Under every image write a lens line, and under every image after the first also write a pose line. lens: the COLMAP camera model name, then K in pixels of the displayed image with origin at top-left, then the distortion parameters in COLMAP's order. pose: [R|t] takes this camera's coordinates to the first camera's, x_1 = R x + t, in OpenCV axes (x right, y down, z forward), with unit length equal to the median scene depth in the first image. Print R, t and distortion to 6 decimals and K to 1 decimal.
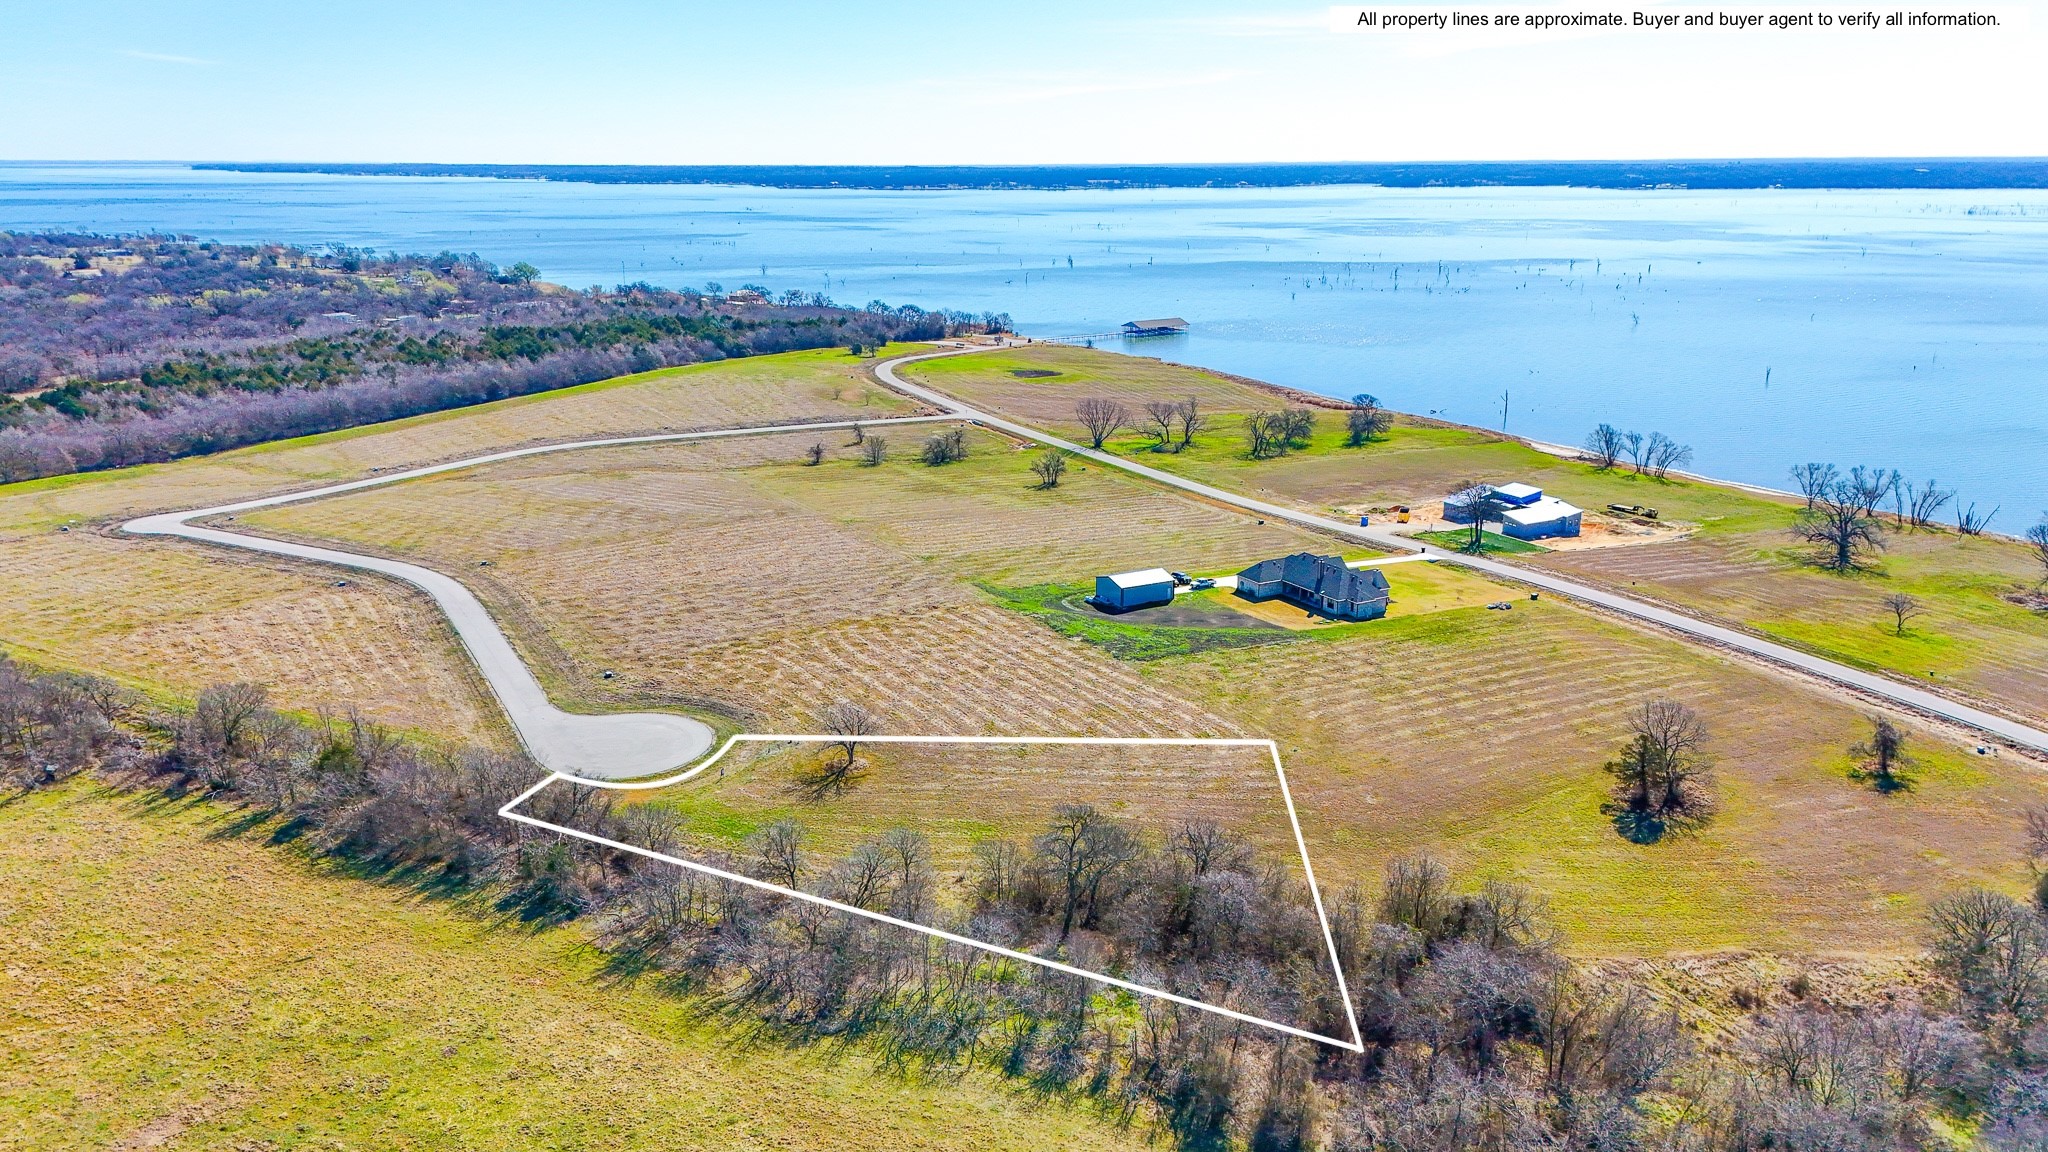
lens RADIAL K [[1493.8, 0, 1027.6], [0, 1493.8, 595.1], [0, 0, 1]] dist [0.078964, -0.073814]
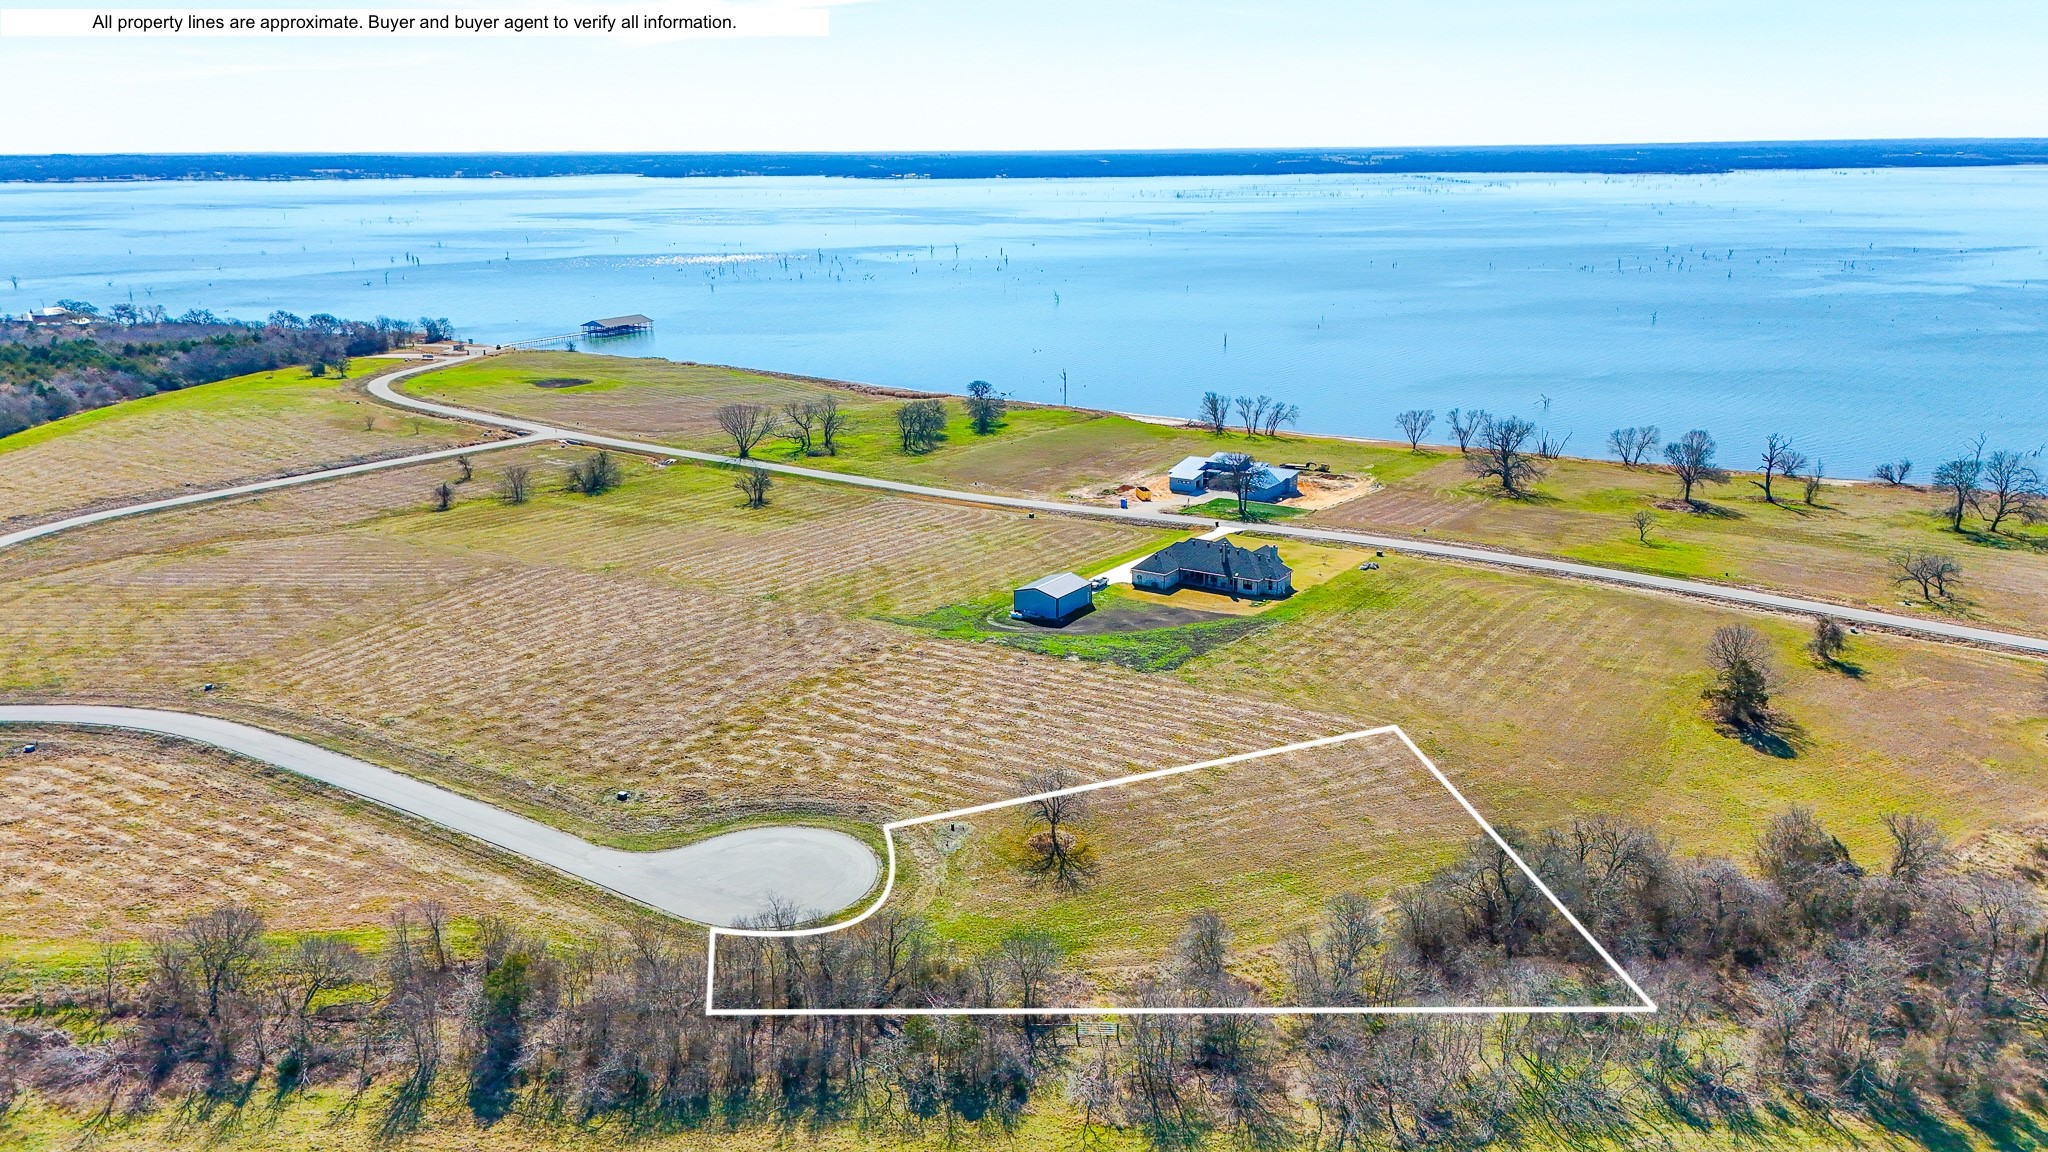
lens RADIAL K [[1493.8, 0, 1029.5], [0, 1493.8, 594.1], [0, 0, 1]] dist [0.078964, -0.073814]
pose [[0.885393, -0.136474, 0.444357, -0.235937], [0.134142, 0.990276, 0.036859, -0.028436], [-0.445067, 0.026973, 0.895091, 0.112839]]
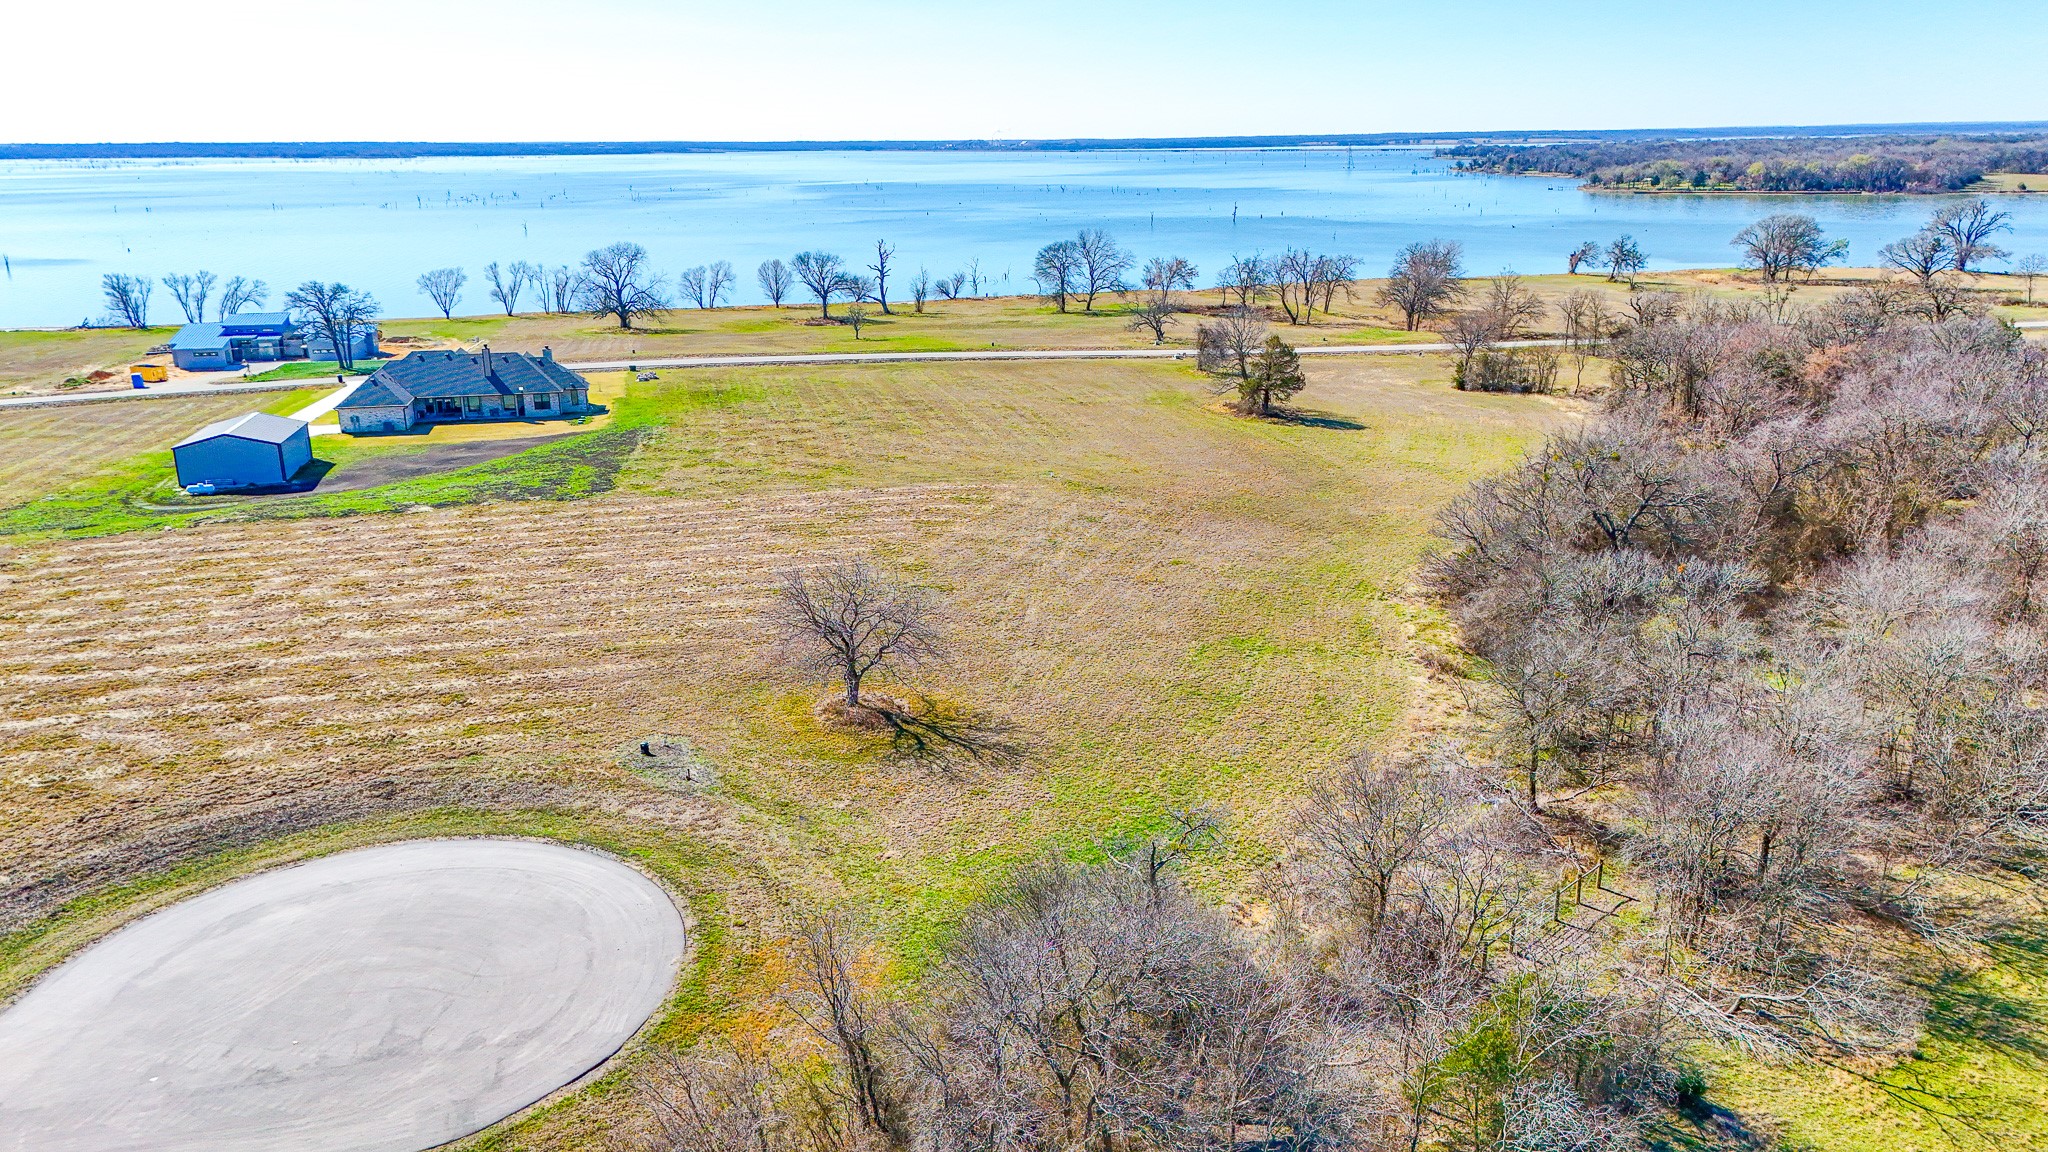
lens RADIAL K [[1493.8, 0, 1022.9], [0, 1493.8, 586.6], [0, 0, 1]] dist [0.078964, -0.073814]
pose [[0.279705, -0.277044, 0.919245, -0.230047], [0.277414, 0.939942, 0.198872, 0.005490], [-0.919134, 0.199386, 0.339762, 0.387472]]
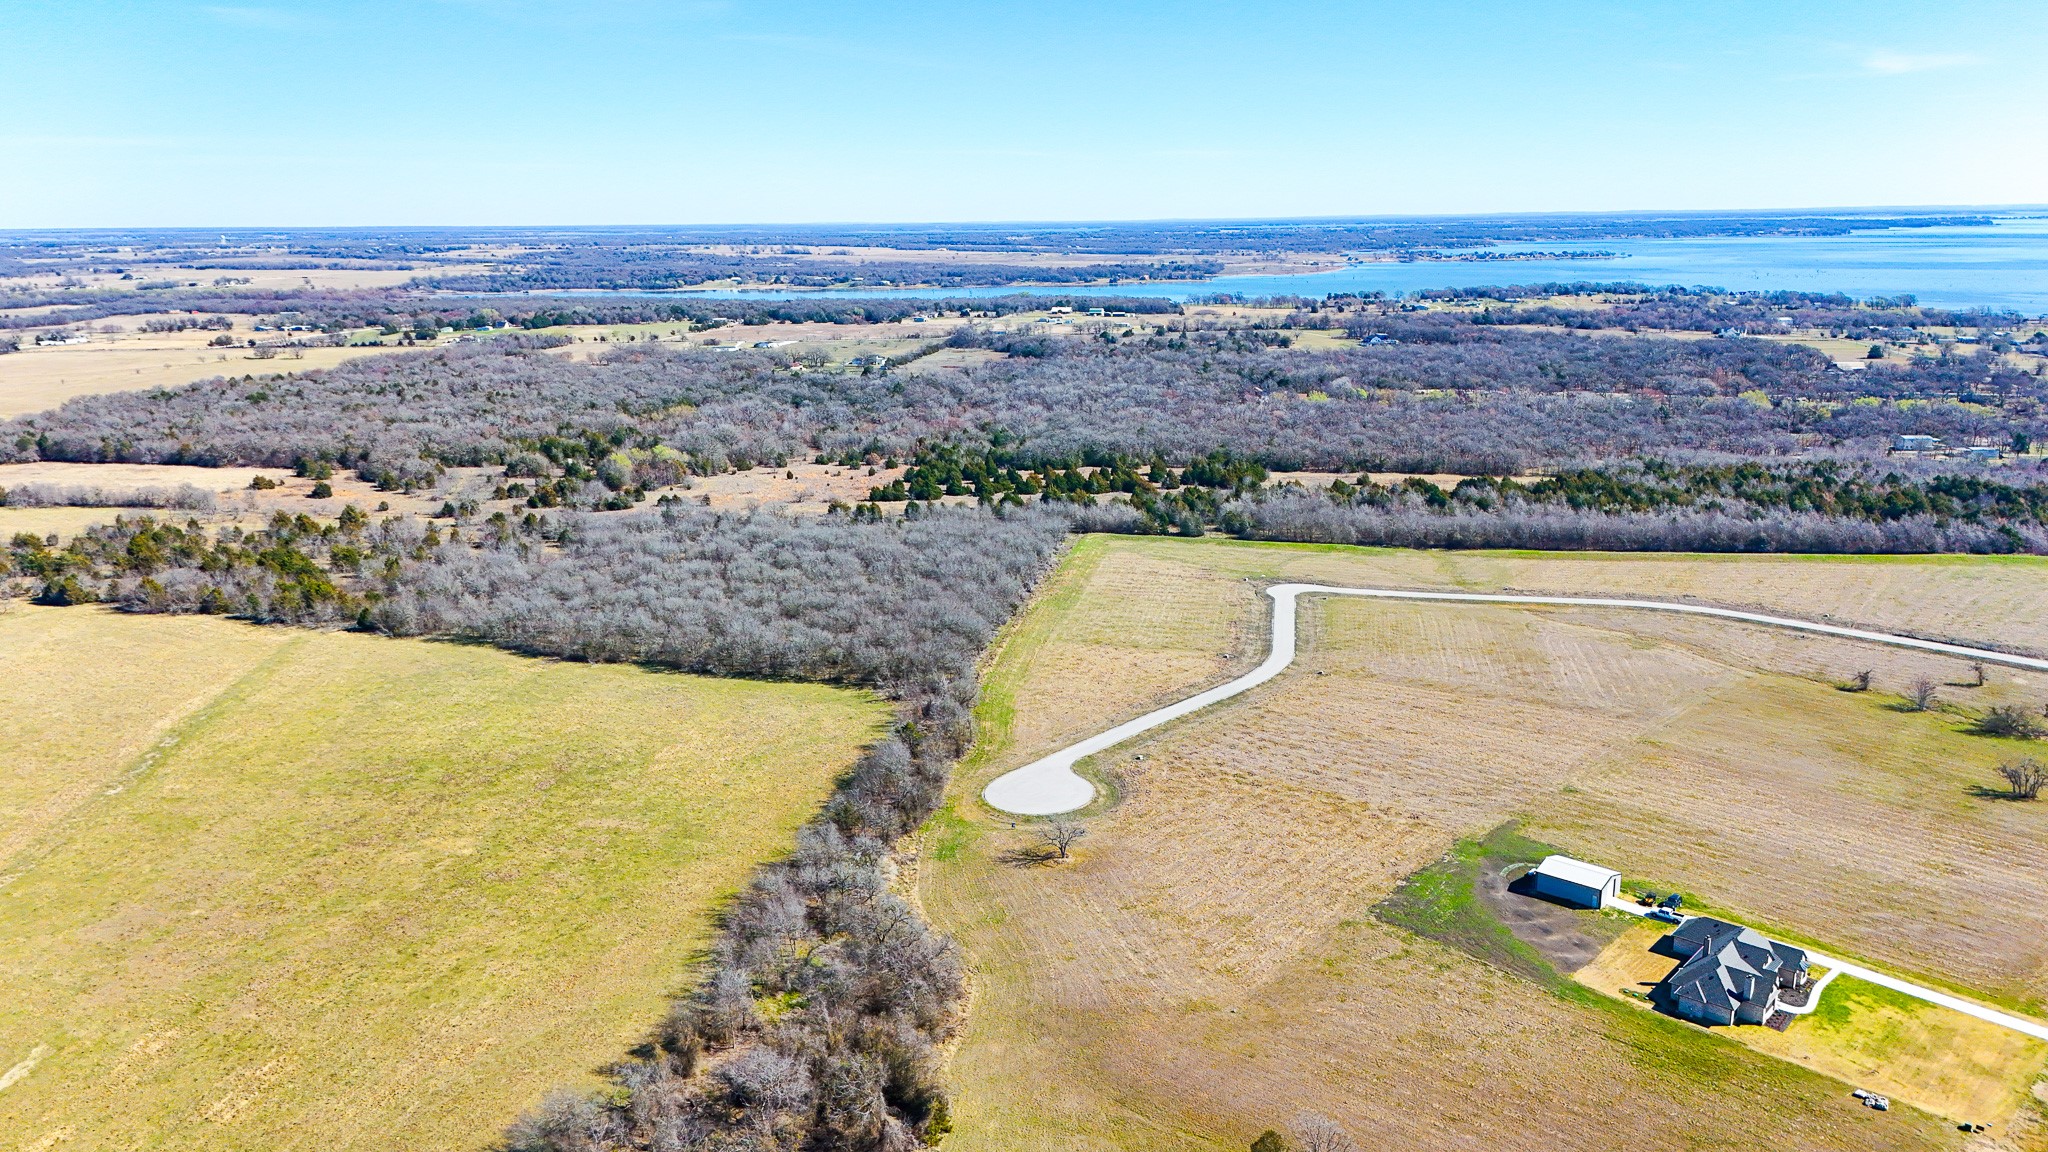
lens RADIAL K [[1493.8, 0, 1024.7], [0, 1493.8, 565.1], [0, 0, 1]] dist [0.078964, -0.073814]
pose [[0.328804, 0.211595, -0.920389, 0.528109], [-0.251654, 0.958970, 0.130563, -0.155267], [0.910252, 0.188690, 0.368562, 0.191647]]
